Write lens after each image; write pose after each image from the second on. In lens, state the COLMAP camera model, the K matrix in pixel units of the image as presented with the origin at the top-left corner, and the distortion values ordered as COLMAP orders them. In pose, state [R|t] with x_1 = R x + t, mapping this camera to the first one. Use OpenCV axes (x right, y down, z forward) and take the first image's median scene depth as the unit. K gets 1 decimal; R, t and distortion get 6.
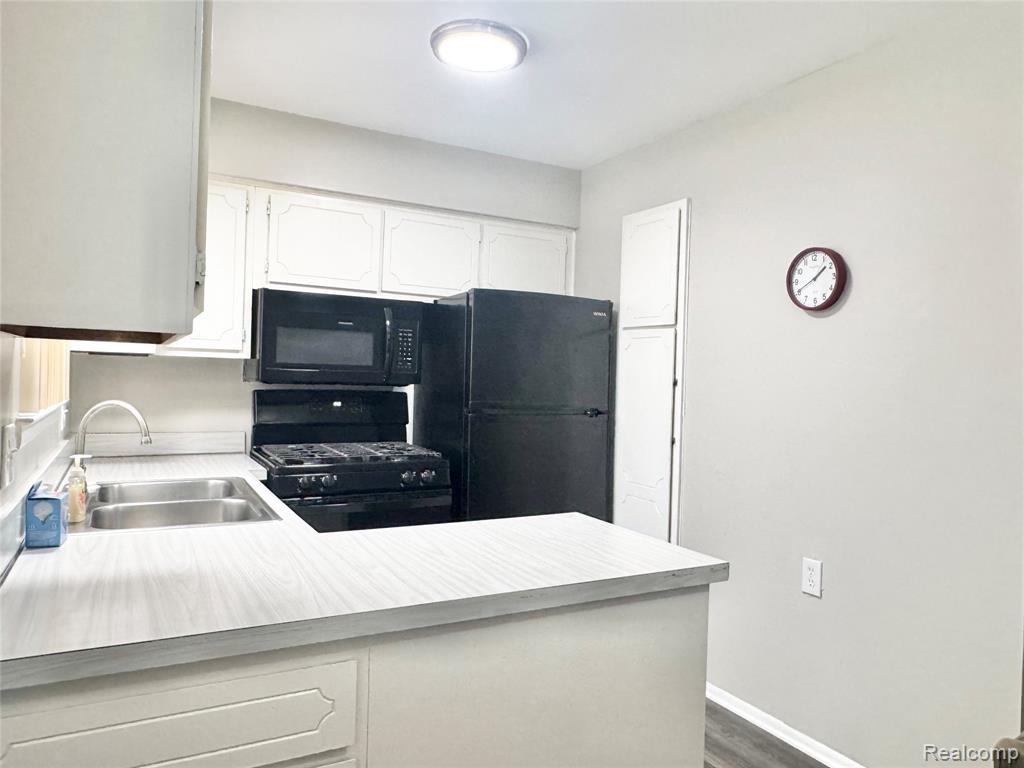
lens RADIAL K [[708.4, 0, 512.0], [0, 708.4, 384.0], [0, 0, 1]] dist [0.001982, 0.000293]
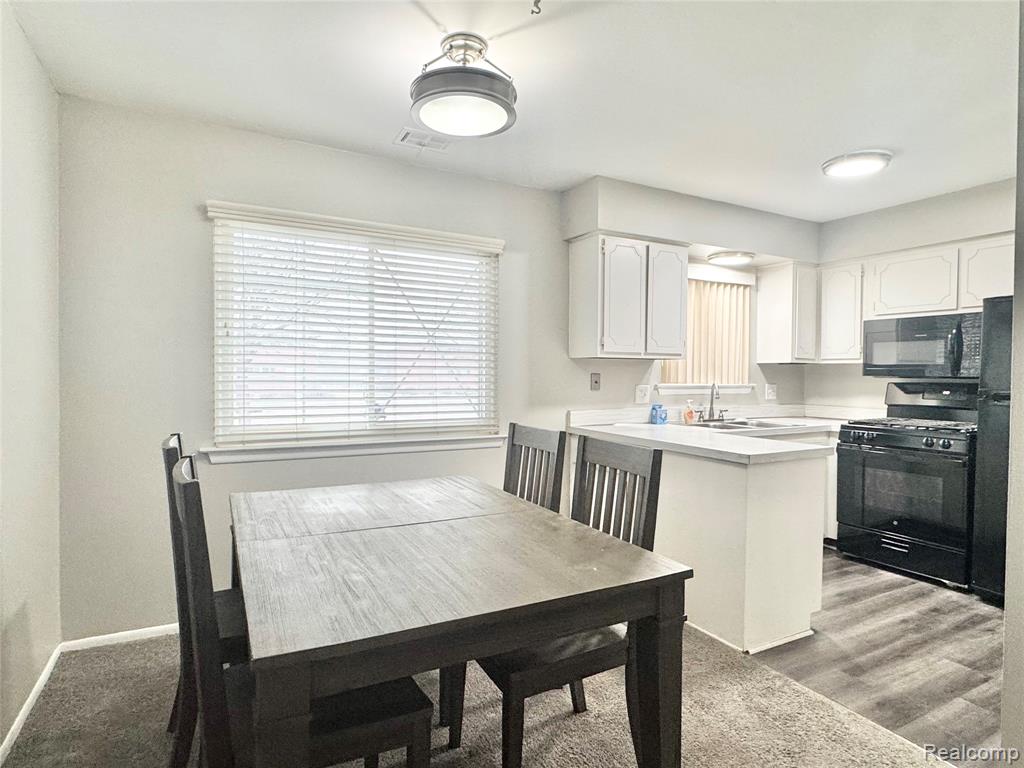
lens RADIAL K [[563.5, 0, 512.0], [0, 563.5, 384.0], [0, 0, 1]] dist [-0.003470, -0.000511]
pose [[0.001525, -0.009198, -0.999957, 0.891431], [-0.017986, 0.999796, -0.009224, 0.038628], [0.999837, 0.017999, 0.001360, 0.159622]]
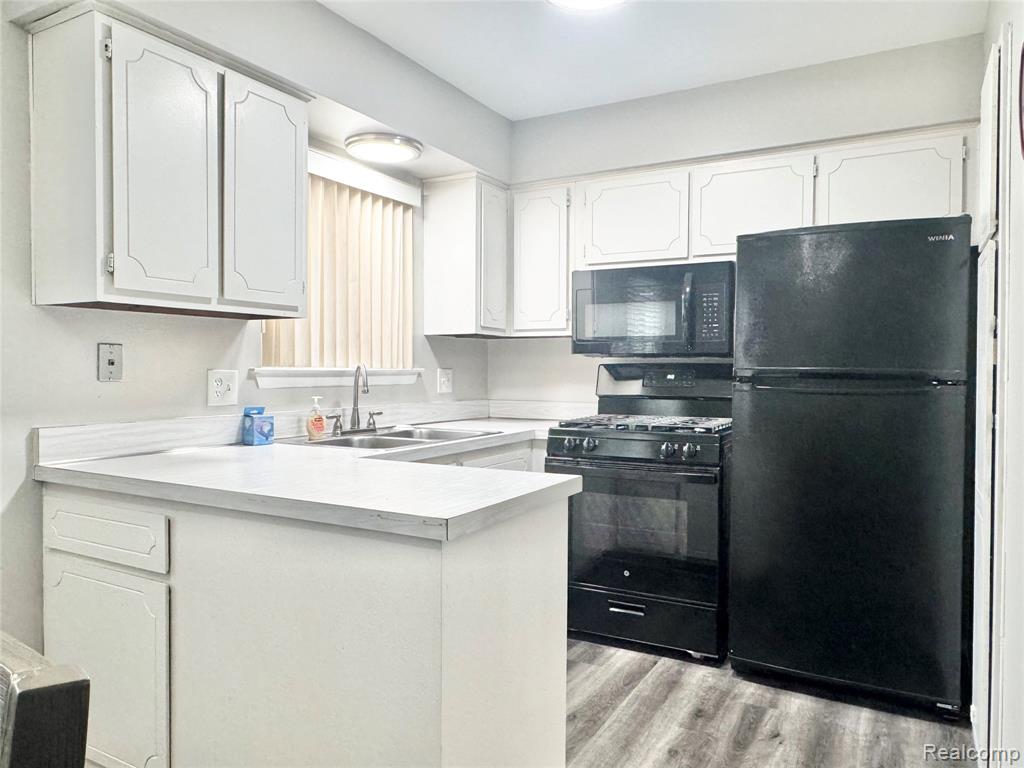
lens RADIAL K [[715.3, 0, 512.0], [0, 715.3, 384.0], [0, 0, 1]] dist [-0.004228, -0.000088]
pose [[0.533037, -0.007730, -0.846056, 0.506737], [0.003116, 0.999969, -0.007173, 0.047010], [0.846086, 0.001188, 0.533045, 0.292627]]
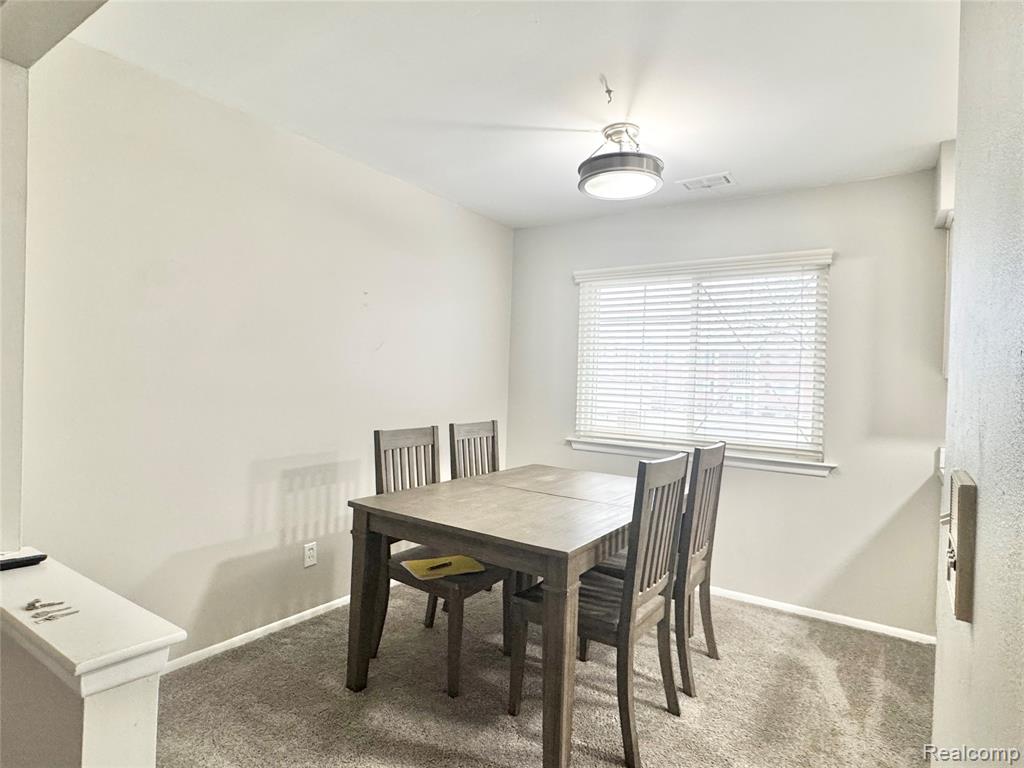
lens RADIAL K [[561.2, 0, 512.0], [0, 561.2, 384.0], [0, 0, 1]] dist [0.002103, 0.000388]
pose [[-0.884737, -0.049718, -0.463431, 0.754409], [-0.059532, 0.998205, 0.006564, 0.016052], [0.462272, 0.033396, -0.886109, 0.720985]]
